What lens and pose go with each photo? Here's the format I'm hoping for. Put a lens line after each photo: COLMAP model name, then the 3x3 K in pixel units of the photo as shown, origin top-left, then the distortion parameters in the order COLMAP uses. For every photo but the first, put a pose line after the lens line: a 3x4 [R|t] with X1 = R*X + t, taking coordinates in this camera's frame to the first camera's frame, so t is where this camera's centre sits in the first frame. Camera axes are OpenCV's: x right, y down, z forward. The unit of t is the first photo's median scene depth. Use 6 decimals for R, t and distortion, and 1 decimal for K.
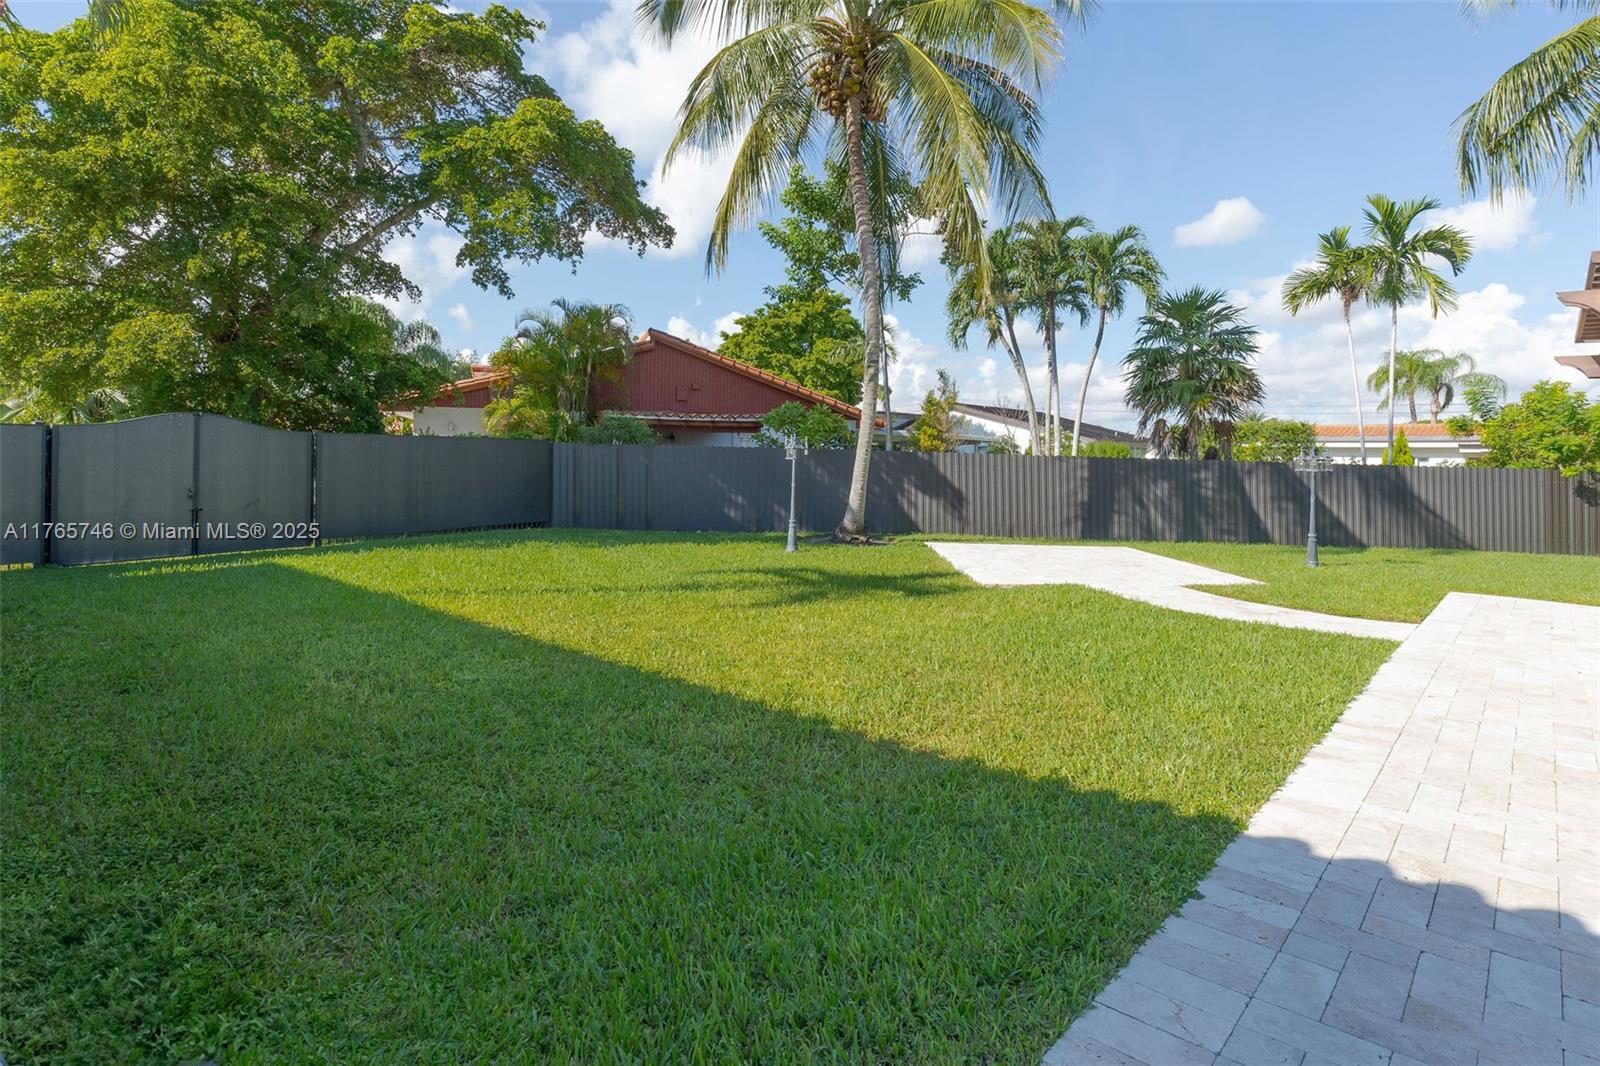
lens RADIAL K [[813.5, 0, 785.6], [0, 813.5, 452.0], [0, 0, 1]] dist [0.004295, -0.000116]
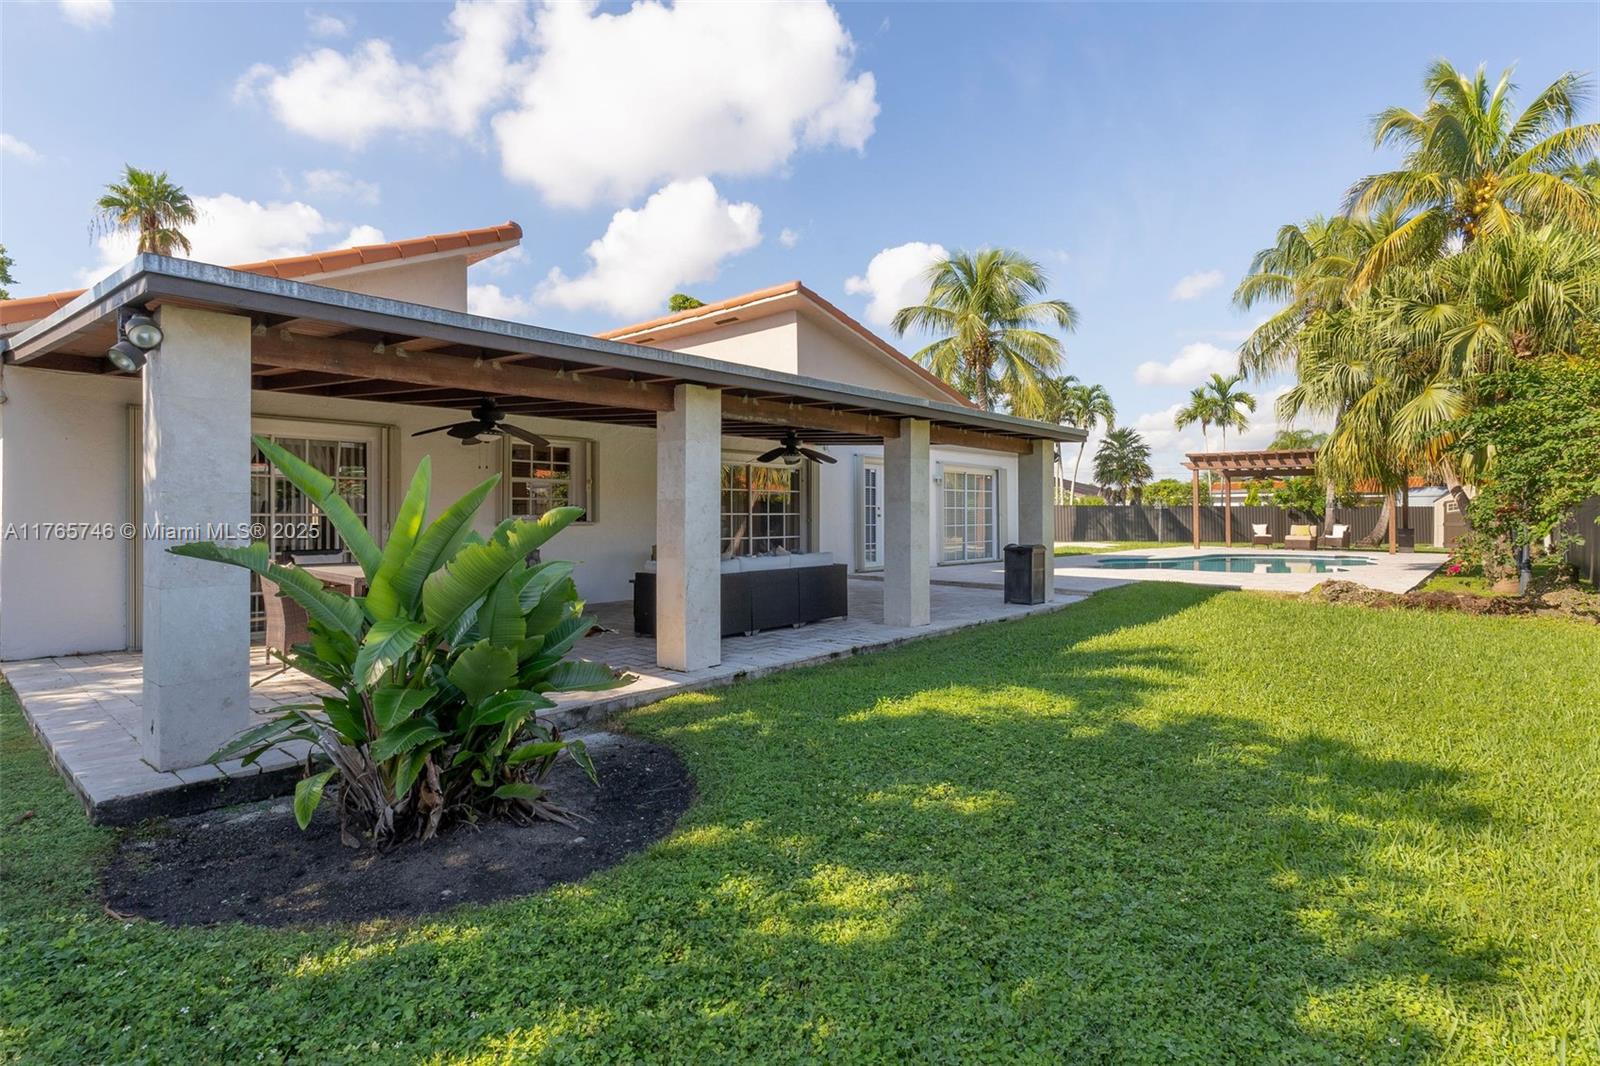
lens RADIAL K [[813.5, 0, 797.0], [0, 813.5, 513.2], [0, 0, 1]] dist [0.004295, -0.000116]
pose [[0.999739, -0.021548, 0.007617, -0.386982], [0.021499, 0.999748, 0.006462, -0.000431], [-0.007754, -0.006296, 0.999950, -1.152432]]
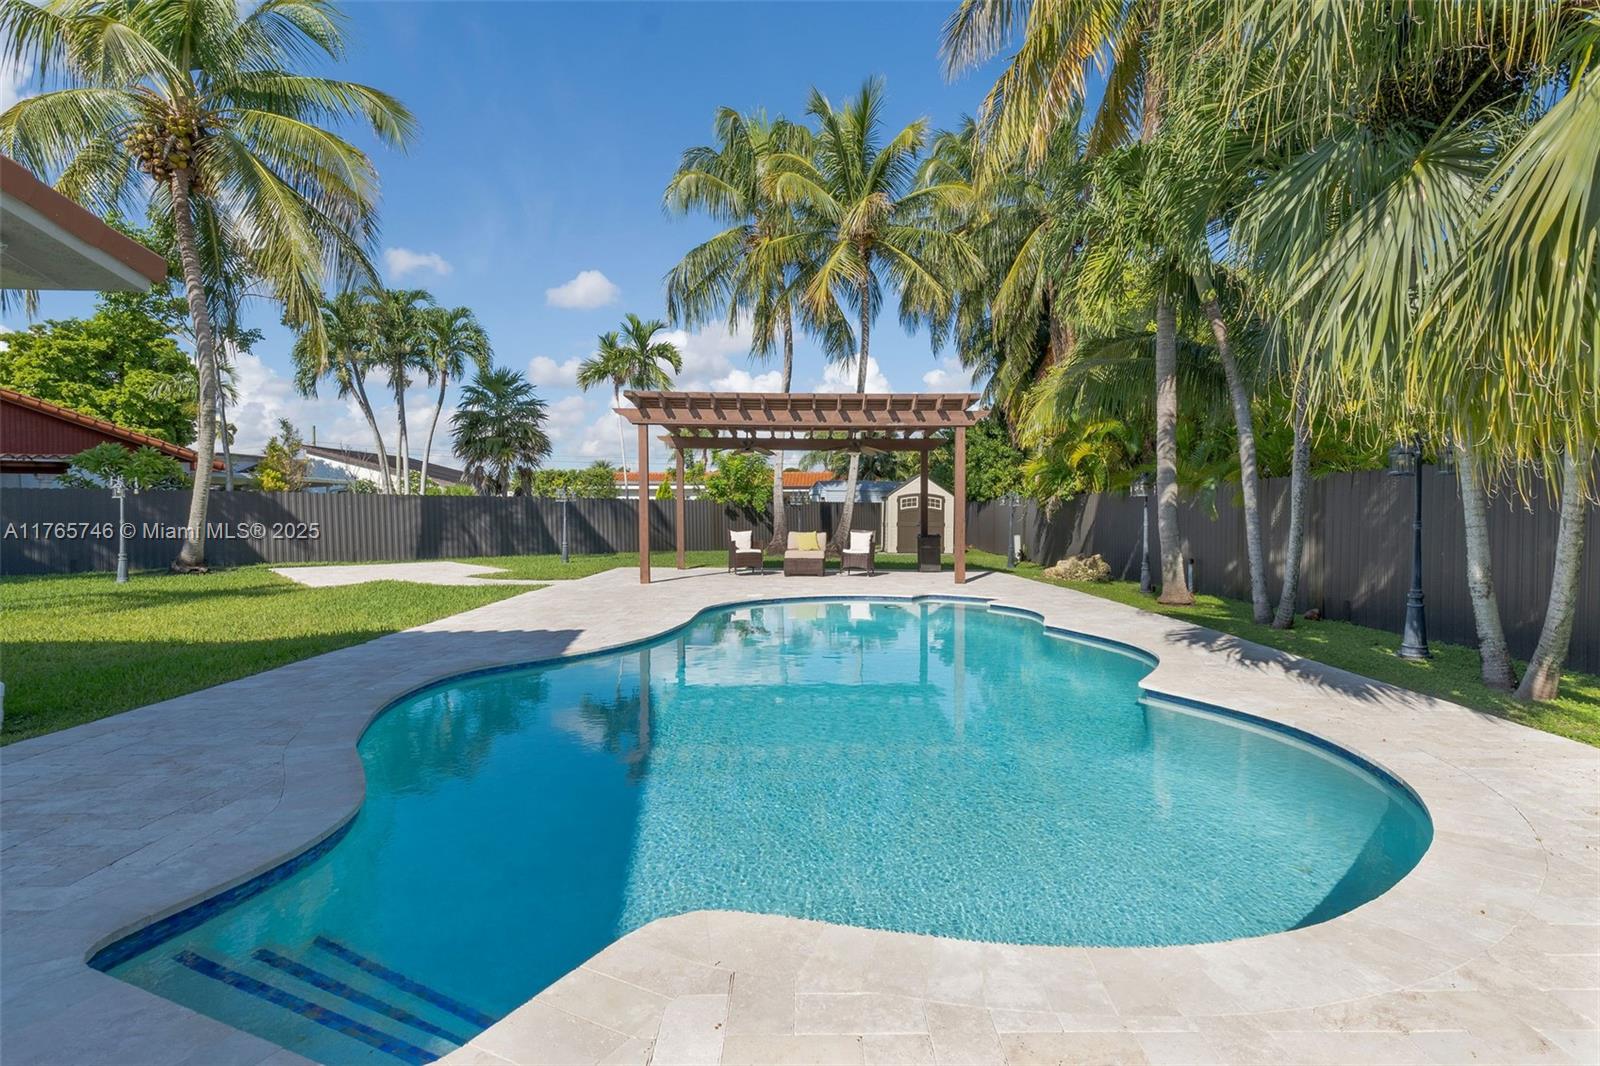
lens RADIAL K [[813.5, 0, 798.7], [0, 813.5, 514.4], [0, 0, 1]] dist [0.004295, -0.000116]
pose [[0.743789, -0.025035, 0.667946, -0.035312], [0.011442, 0.999629, 0.024727, 0.011068], [-0.668317, -0.010749, 0.743799, -0.312086]]
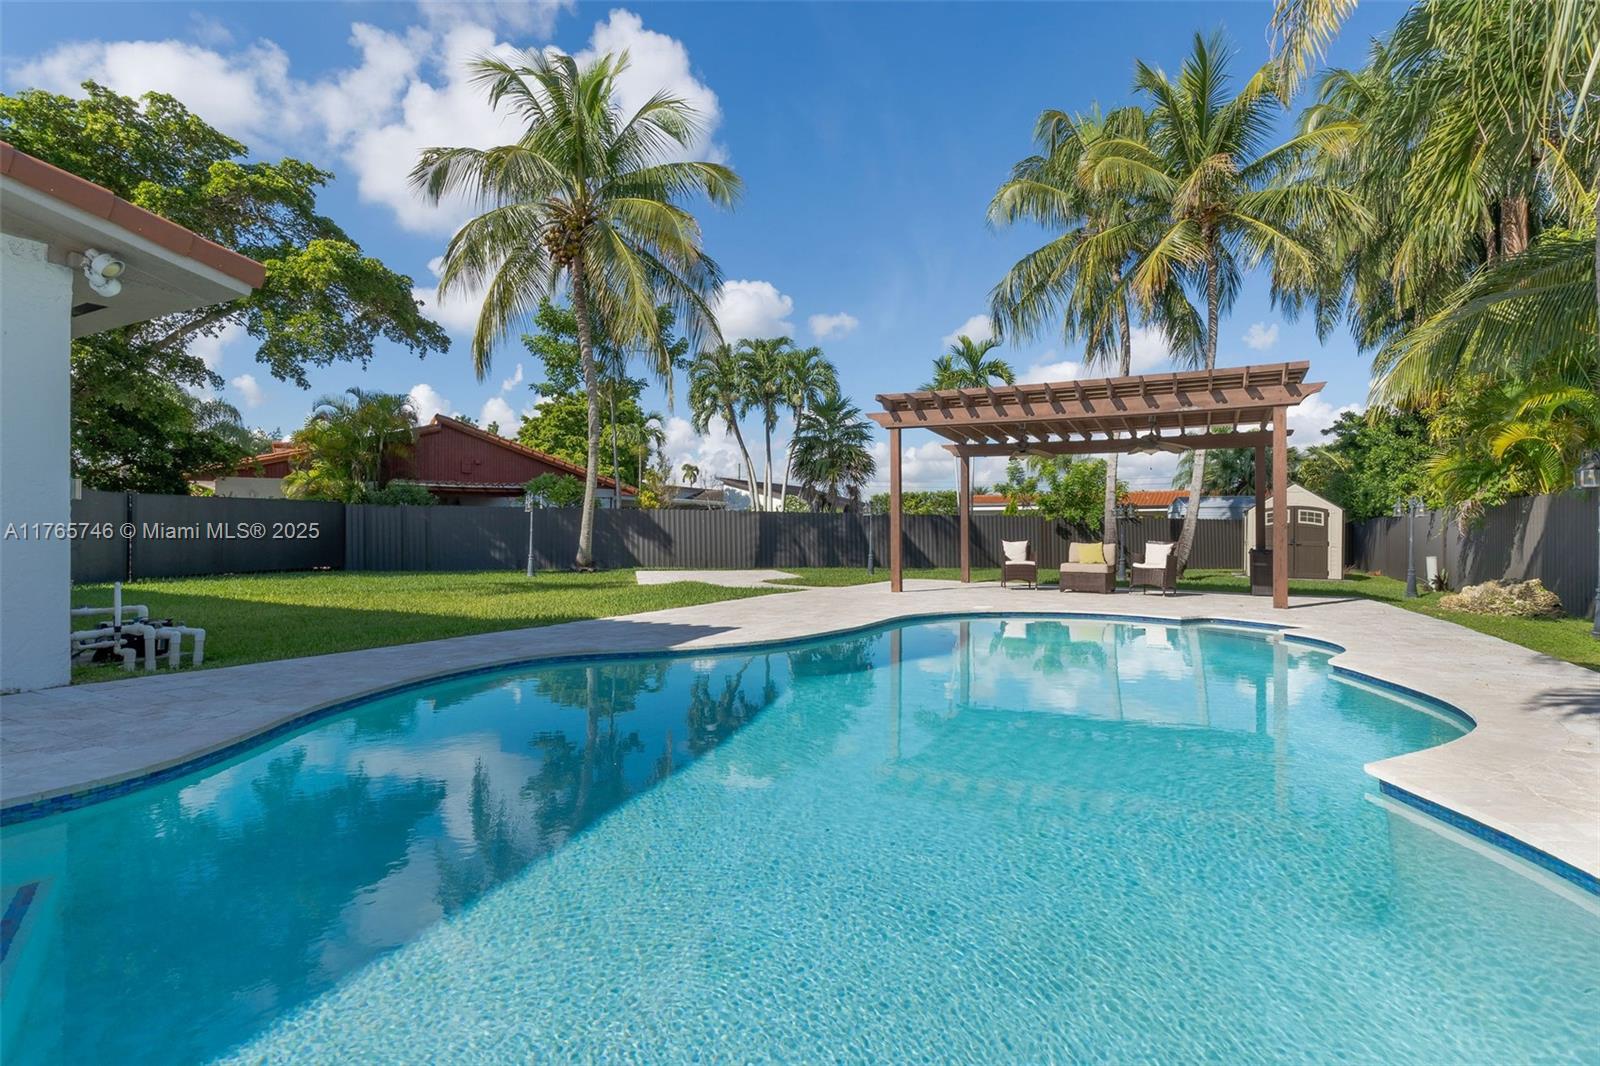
lens RADIAL K [[756.6, 0, 805.0], [0, 756.6, 523.4], [0, 0, 1]] dist [0.002407, -0.000673]
pose [[0.970546, -0.012938, 0.240570, 0.117017], [0.014290, 0.999890, -0.003876, 0.031703], [-0.240494, 0.007200, 0.970624, -0.296599]]
